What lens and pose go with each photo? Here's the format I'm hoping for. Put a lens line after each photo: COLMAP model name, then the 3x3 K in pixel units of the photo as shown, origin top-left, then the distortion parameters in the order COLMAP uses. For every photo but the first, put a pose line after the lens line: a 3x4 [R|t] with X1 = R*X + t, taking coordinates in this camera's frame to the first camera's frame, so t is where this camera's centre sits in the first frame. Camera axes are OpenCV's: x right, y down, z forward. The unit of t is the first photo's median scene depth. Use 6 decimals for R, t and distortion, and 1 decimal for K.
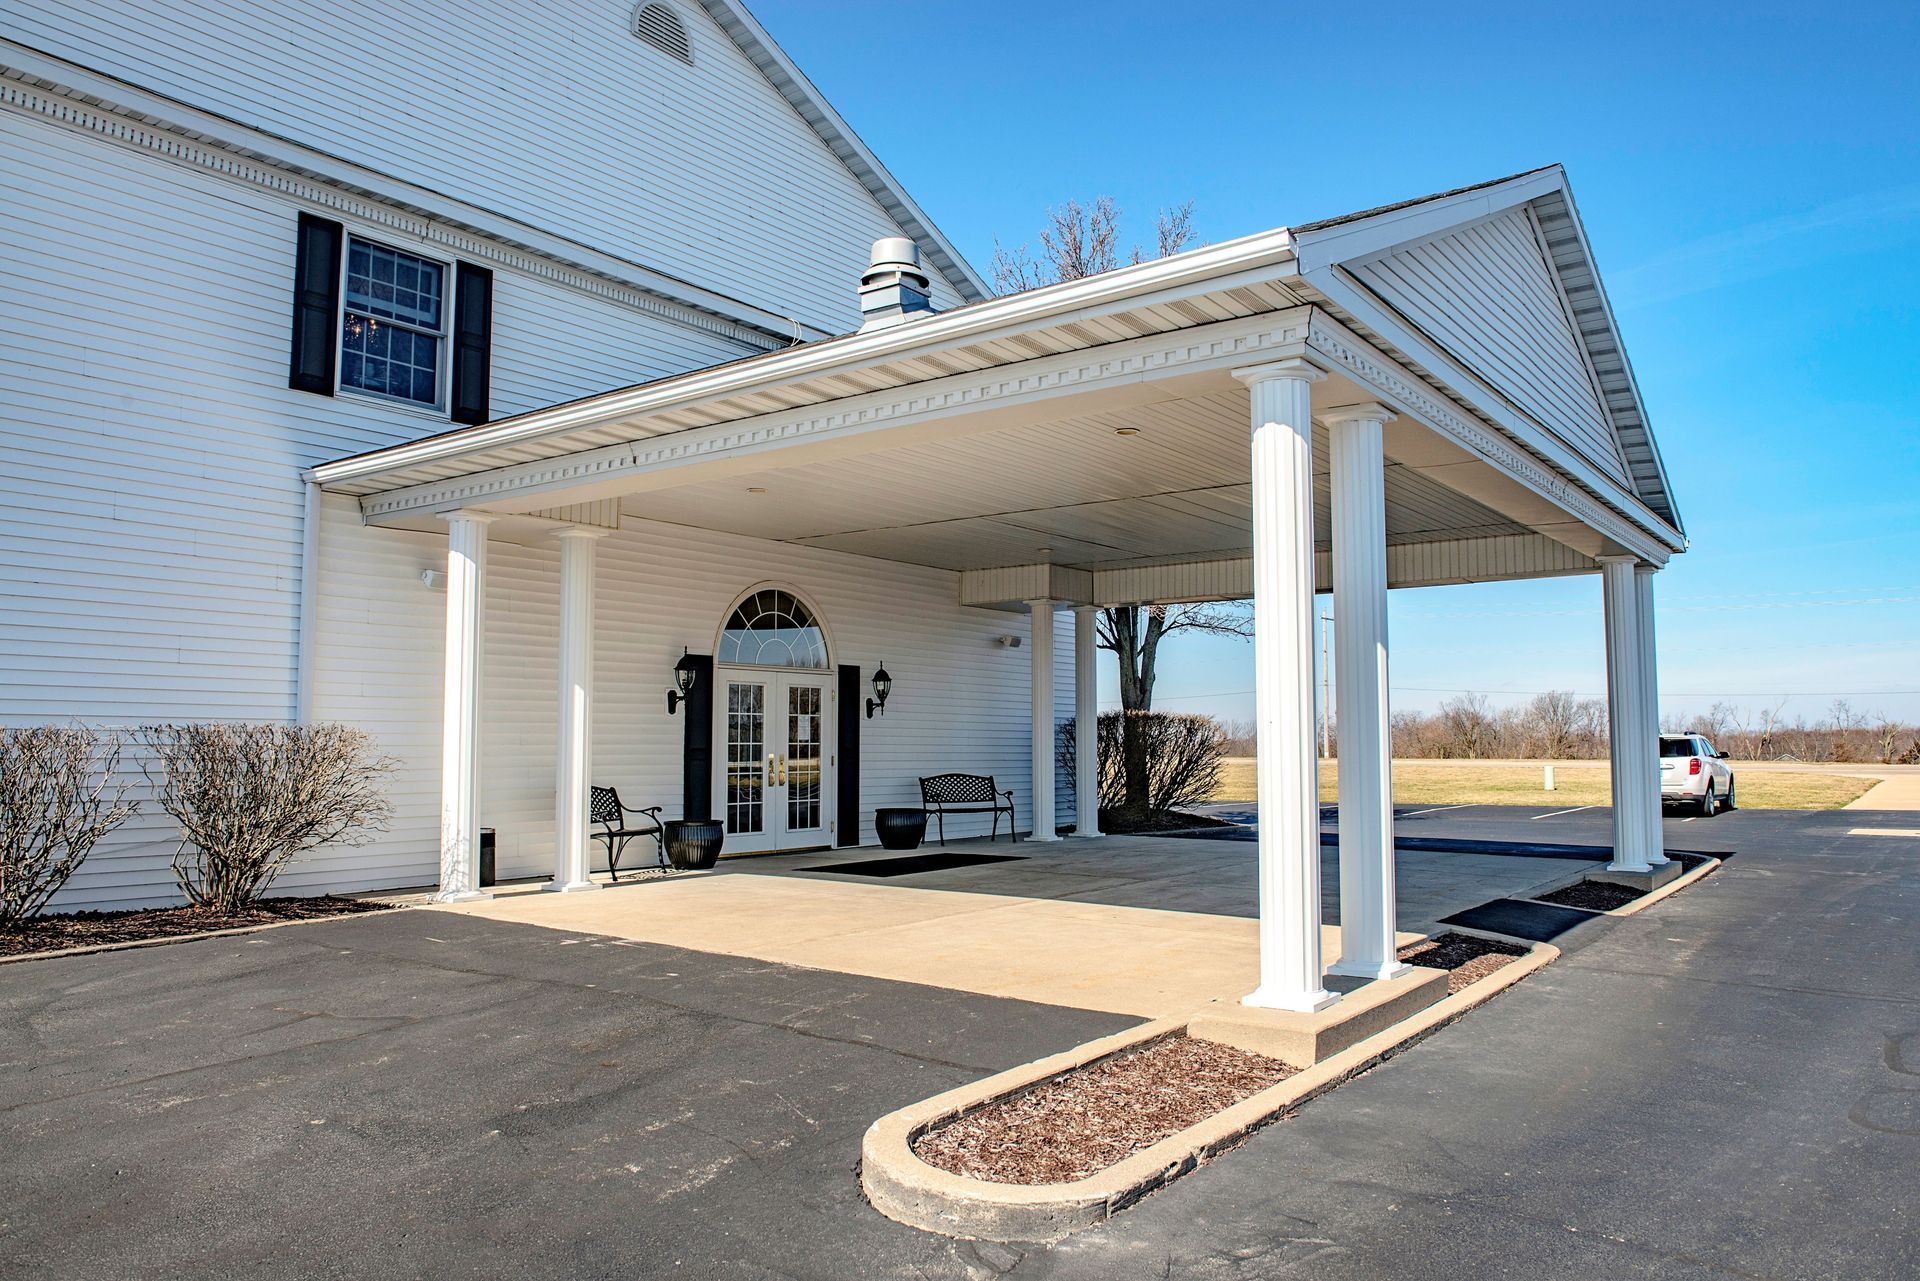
lens RADIAL K [[1327.8, 0, 967.4], [0, 1327.8, 656.7], [0, 0, 1]] dist [-0.044816, -0.002772]
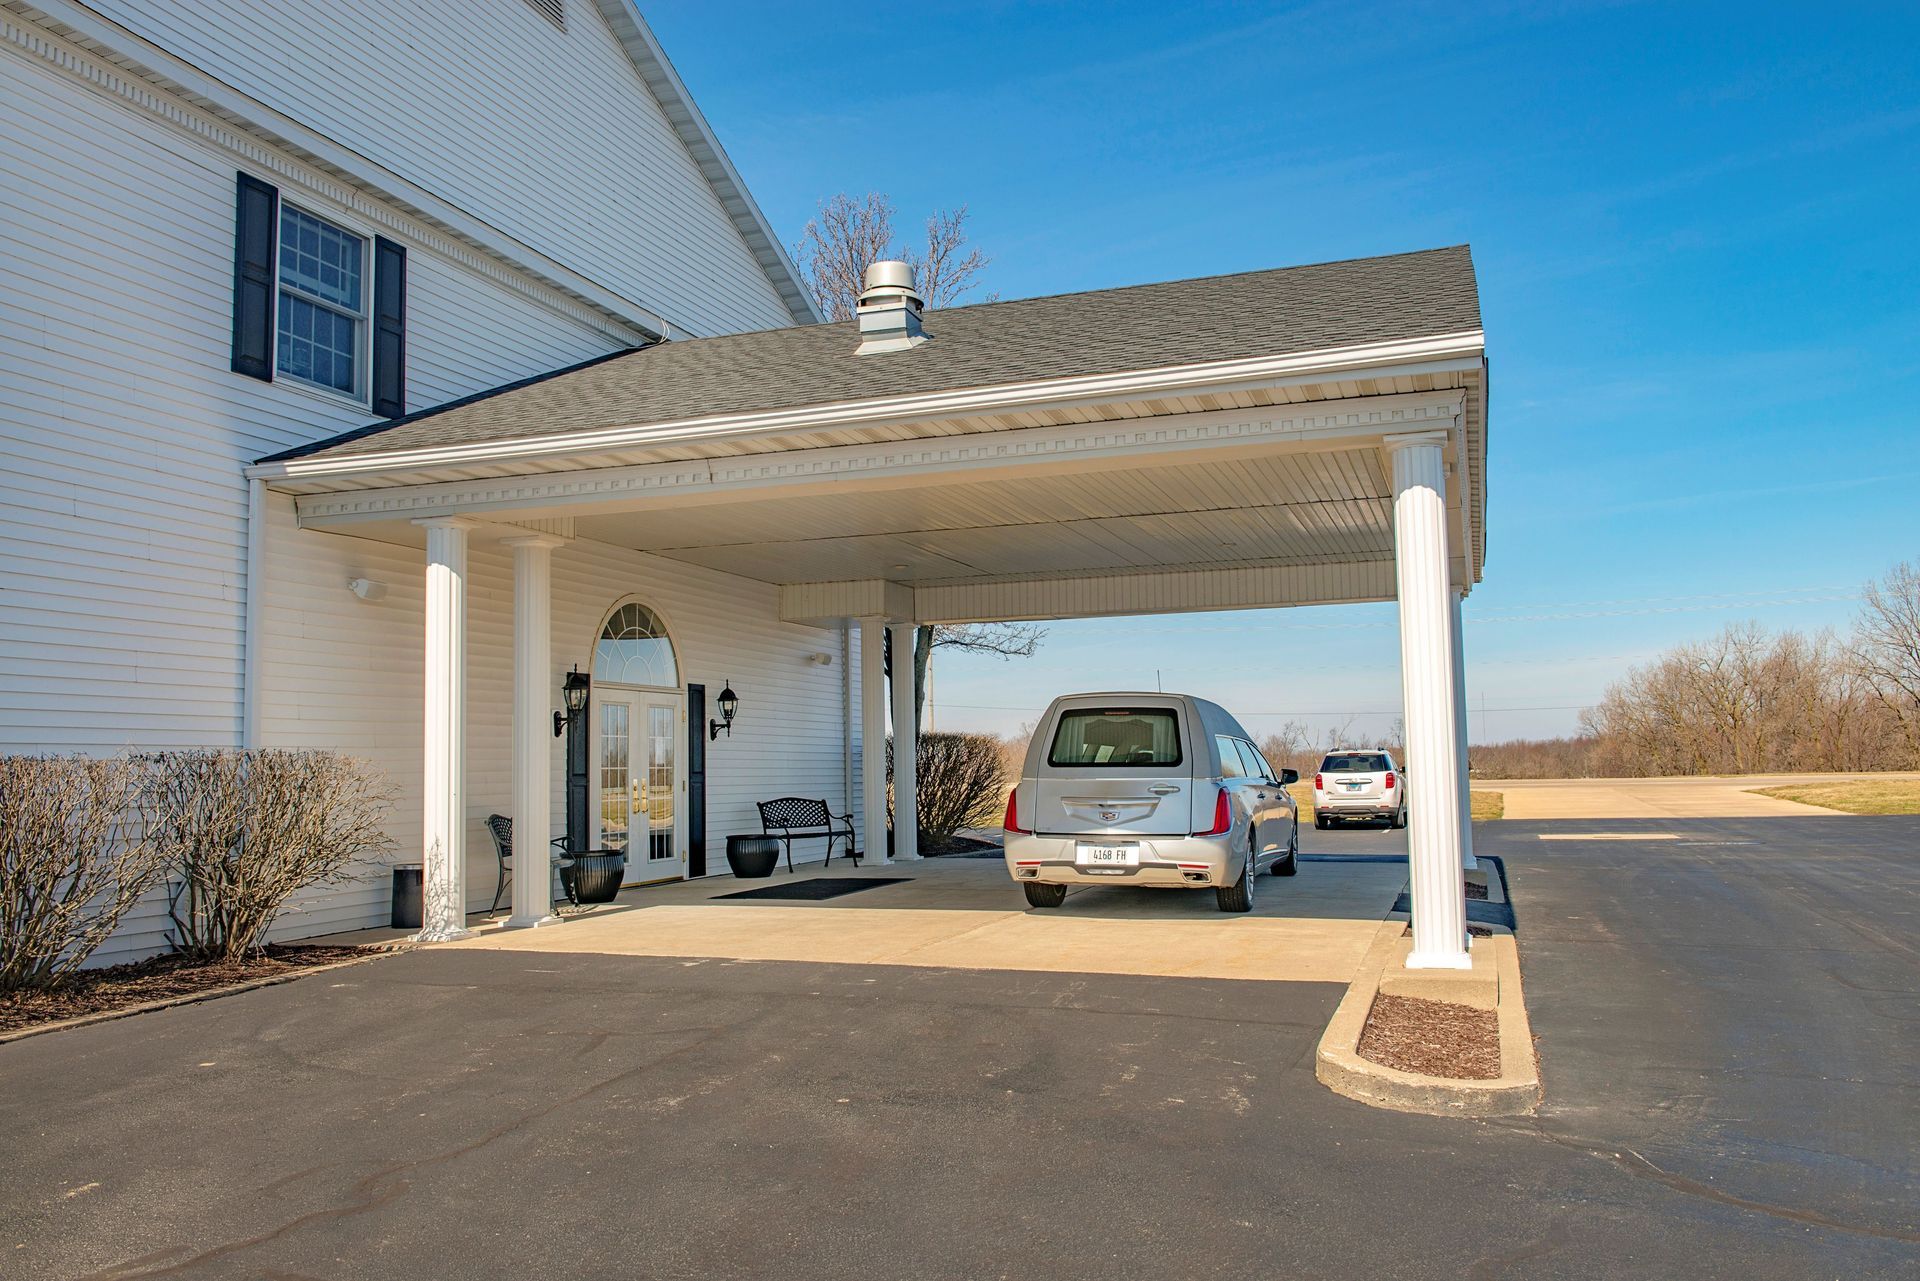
lens RADIAL K [[1493.5, 0, 958.8], [0, 1493.5, 668.1], [0, 0, 1]] dist [-0.023807, -0.005710]
pose [[0.955253, 0.002452, 0.295781, -0.296149], [-0.001281, 0.999991, -0.004152, -0.001021], [-0.295789, 0.003588, 0.955247, -0.087205]]
